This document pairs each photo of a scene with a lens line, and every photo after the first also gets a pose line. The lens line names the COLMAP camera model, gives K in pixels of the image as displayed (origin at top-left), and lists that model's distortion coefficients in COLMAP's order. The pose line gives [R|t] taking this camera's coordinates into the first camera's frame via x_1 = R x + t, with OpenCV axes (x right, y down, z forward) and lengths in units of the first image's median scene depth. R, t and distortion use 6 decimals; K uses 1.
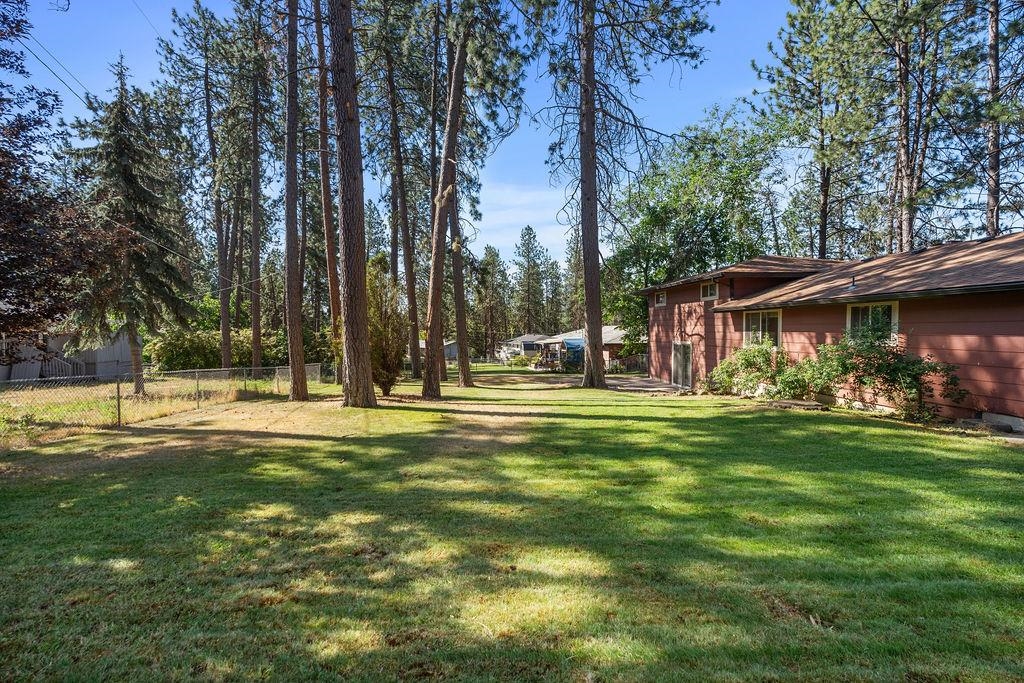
lens RADIAL K [[449.8, 0, 514.1], [0, 449.8, 341.0], [0, 0, 1]] dist [-0.002348, -0.000988]
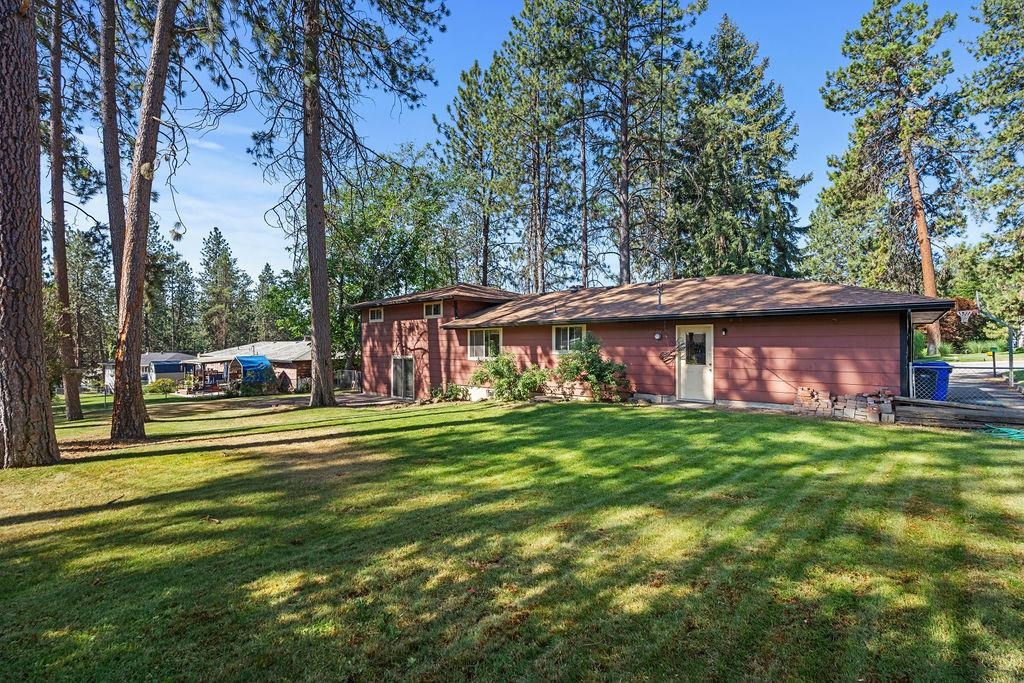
lens RADIAL K [[449.8, 0, 515.8], [0, 449.8, 340.6], [0, 0, 1]] dist [-0.002348, -0.000988]
pose [[0.722341, 0.003915, 0.691526, -0.188097], [0.021816, 0.999357, -0.028446, 0.002171], [-0.691193, 0.035634, 0.721791, 0.045168]]
